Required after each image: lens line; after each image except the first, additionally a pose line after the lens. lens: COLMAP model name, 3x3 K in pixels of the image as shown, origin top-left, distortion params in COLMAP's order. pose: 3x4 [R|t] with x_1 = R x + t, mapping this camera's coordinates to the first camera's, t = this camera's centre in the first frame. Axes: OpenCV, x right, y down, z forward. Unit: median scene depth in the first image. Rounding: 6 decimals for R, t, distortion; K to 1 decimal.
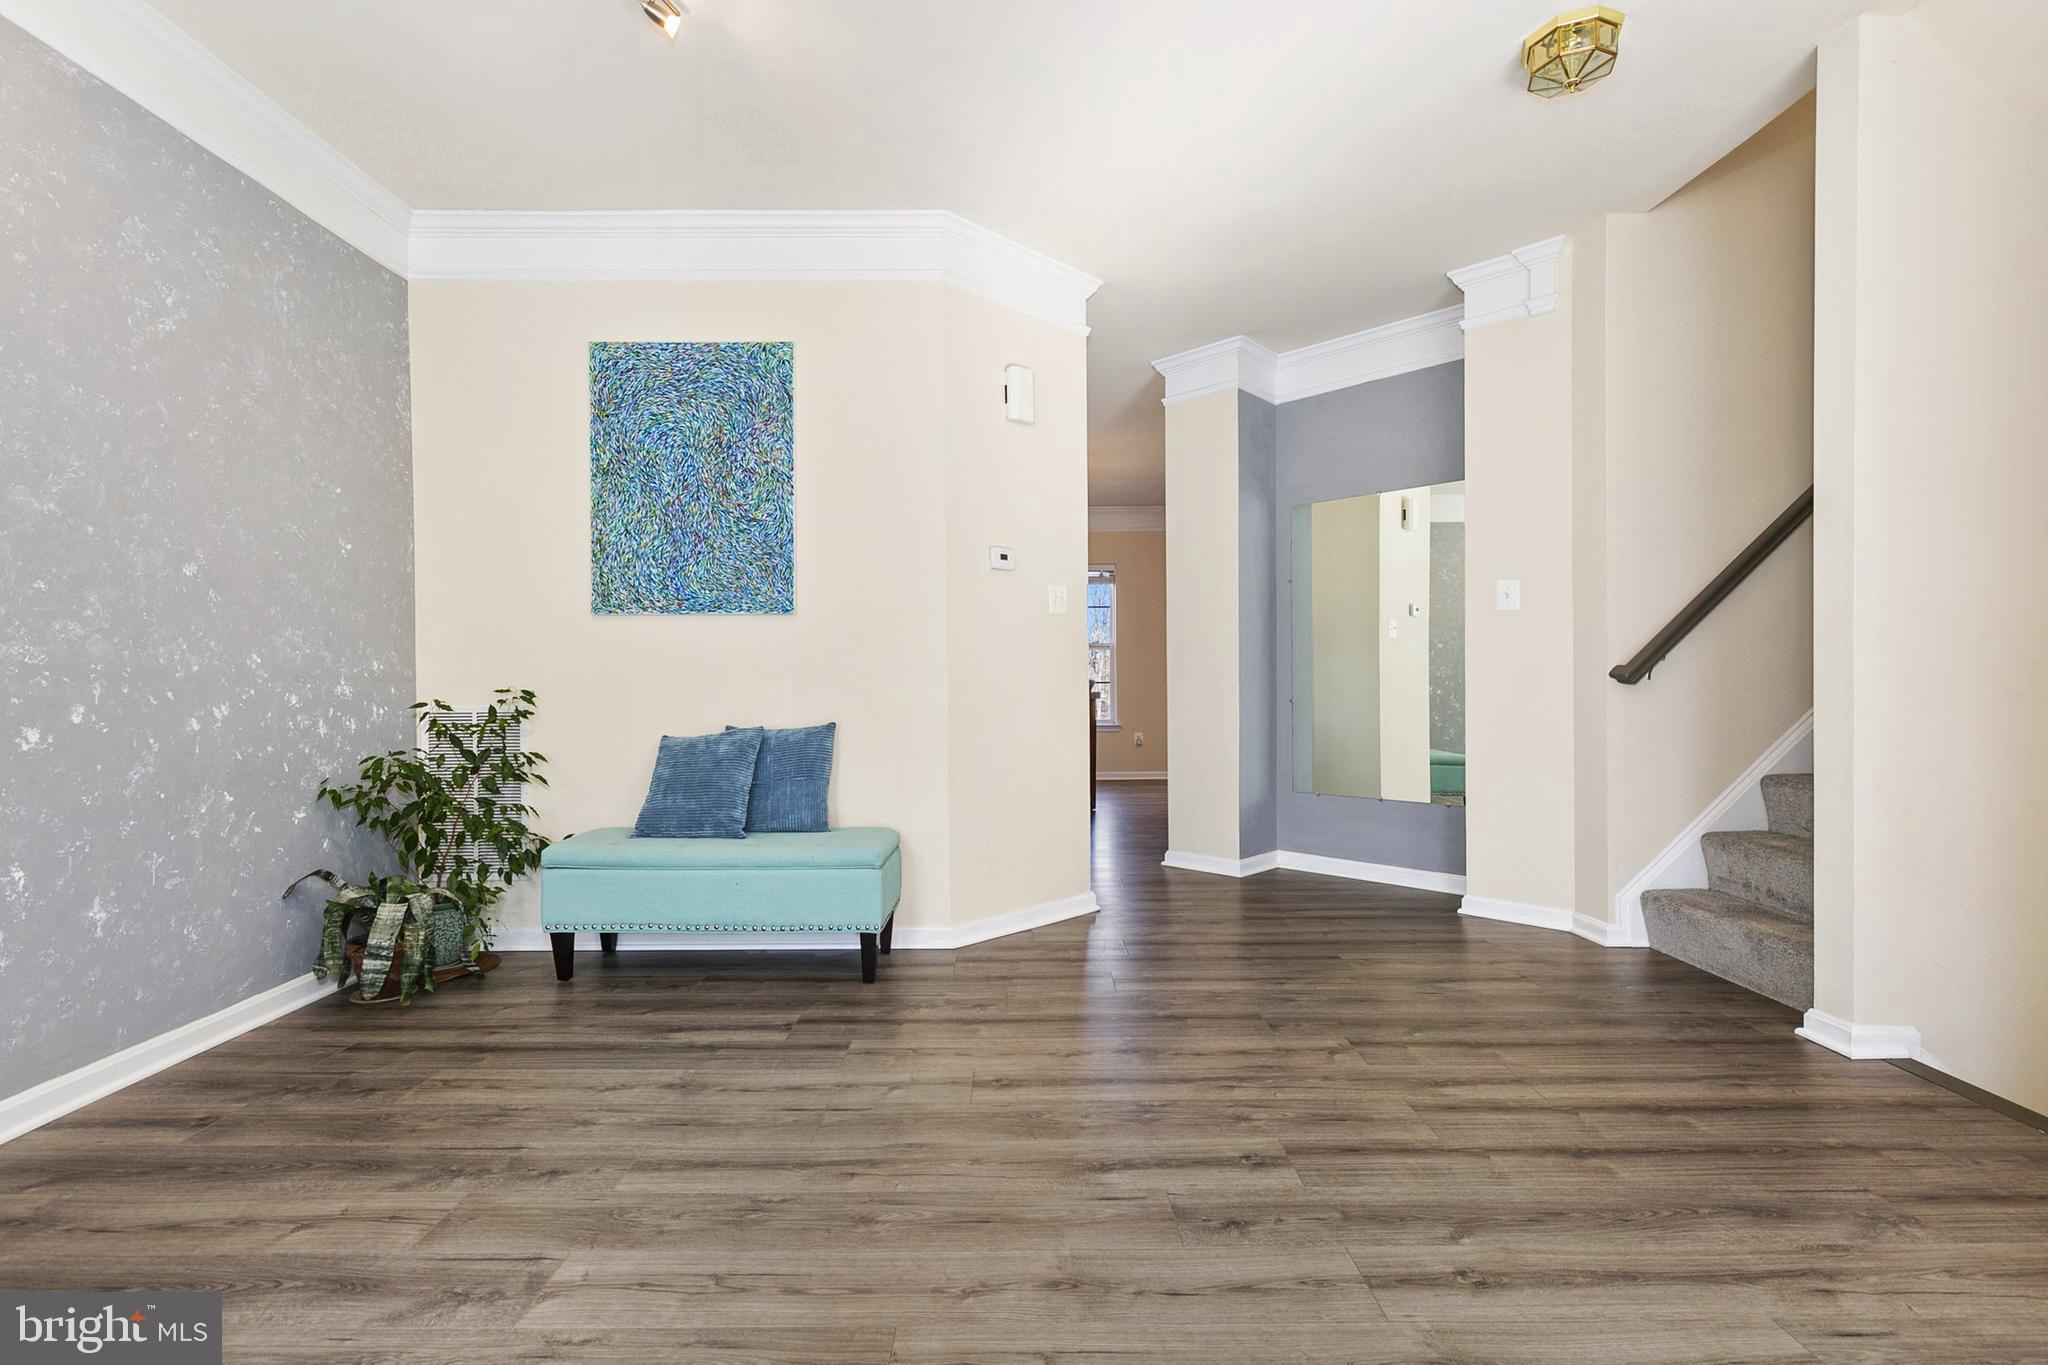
lens RADIAL K [[925.4, 0, 1012.6], [0, 925.4, 681.3], [0, 0, 1]] dist [0.001137, -0.001309]
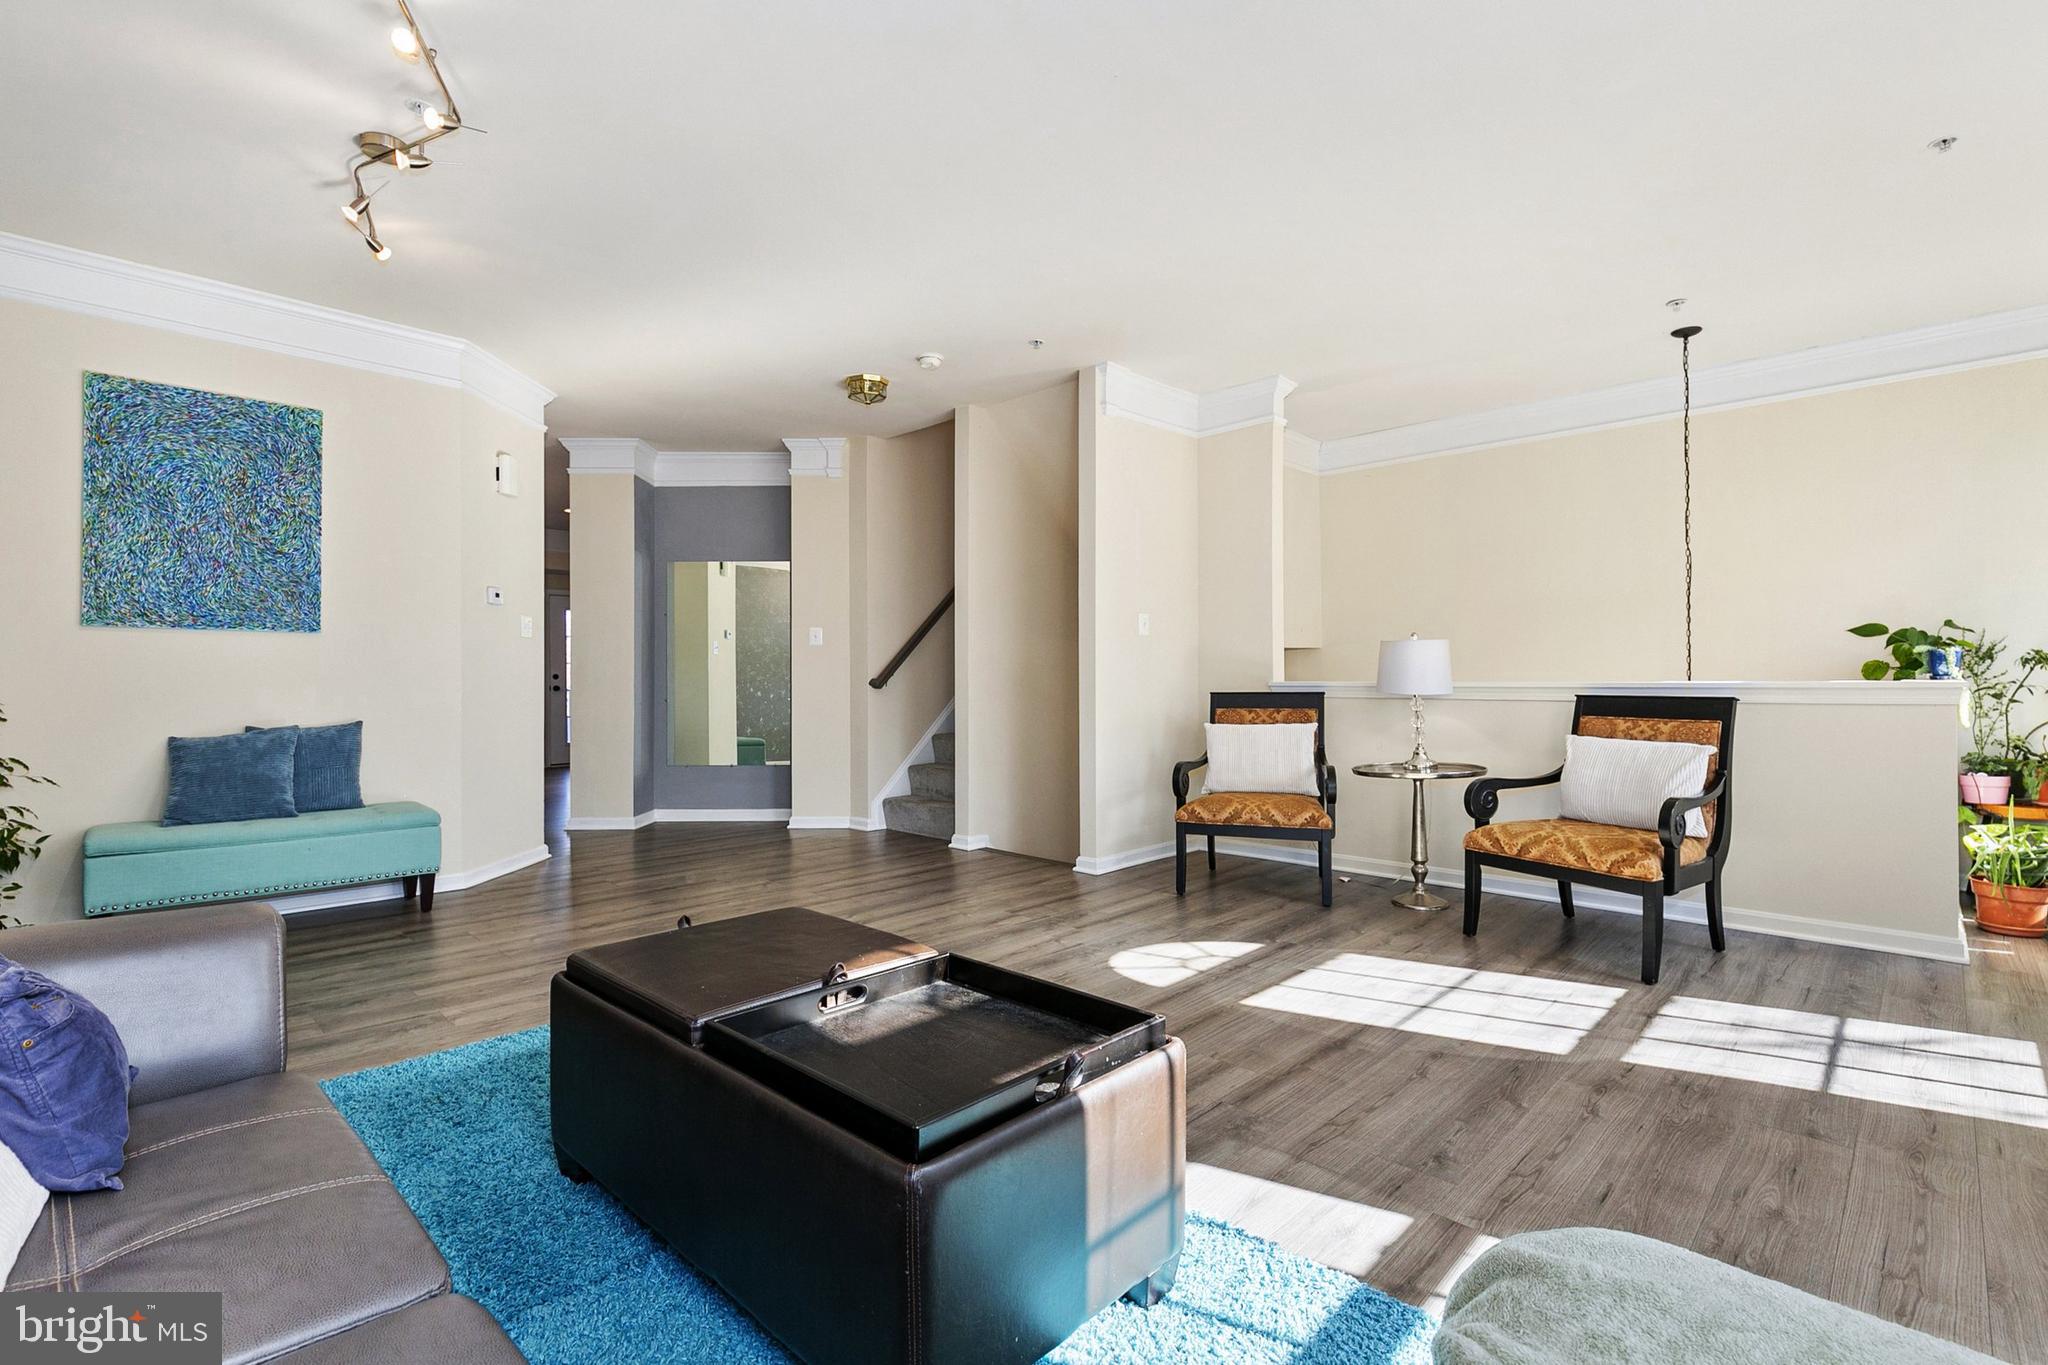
lens RADIAL K [[925.4, 0, 1012.6], [0, 925.4, 681.3], [0, 0, 1]] dist [0.001137, -0.001309]
pose [[0.707638, 0.002200, 0.706572, -0.453091], [0.004990, 0.999955, -0.008111, 0.005434], [-0.706558, 0.009265, 0.707595, -0.505761]]
